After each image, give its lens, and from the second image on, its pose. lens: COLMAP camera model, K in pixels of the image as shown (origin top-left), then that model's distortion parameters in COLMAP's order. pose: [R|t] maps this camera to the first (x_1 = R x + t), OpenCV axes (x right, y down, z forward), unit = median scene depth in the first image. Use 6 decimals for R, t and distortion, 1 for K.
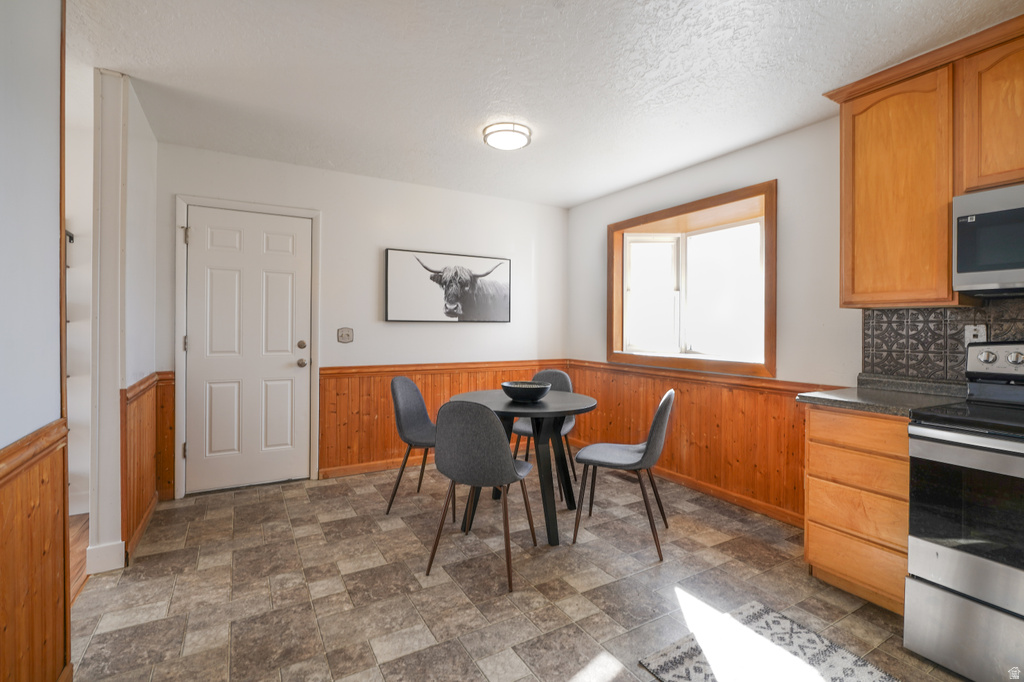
lens RADIAL K [[486.6, 0, 508.9], [0, 486.6, 328.2], [0, 0, 1]] dist [0.074454, -0.043942]
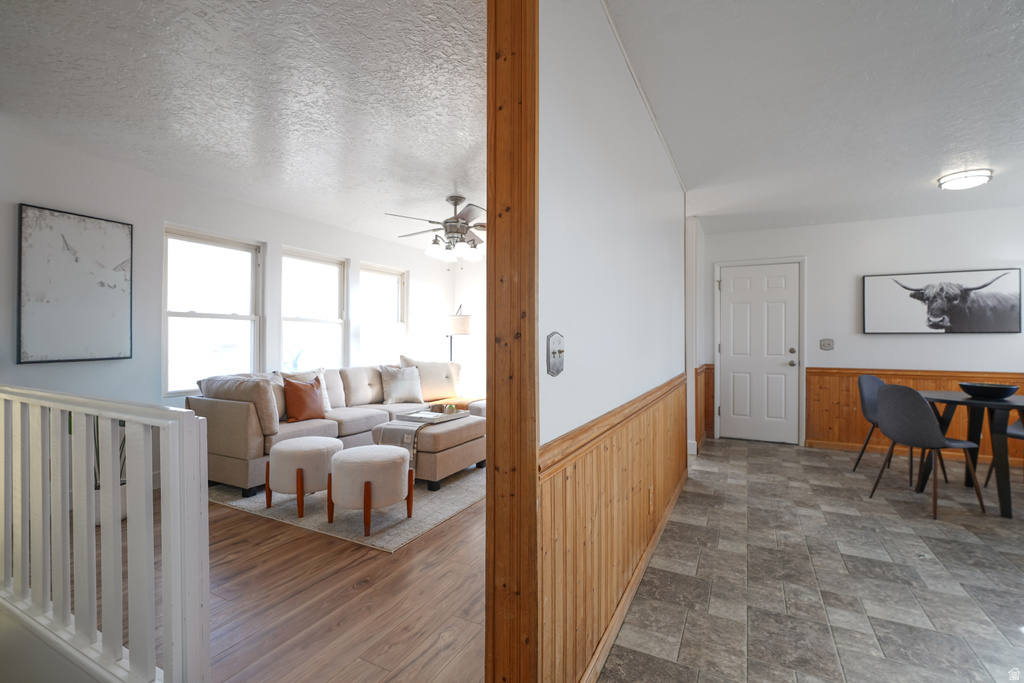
lens RADIAL K [[456.1, 0, 506.7], [0, 456.1, 337.0], [0, 0, 1]] dist [0.002058, 0.000414]
pose [[0.549312, -0.004459, -0.835606, 0.227846], [0.001520, 0.999989, -0.004337, -0.001484], [0.835616, 0.001113, 0.549313, -0.413728]]
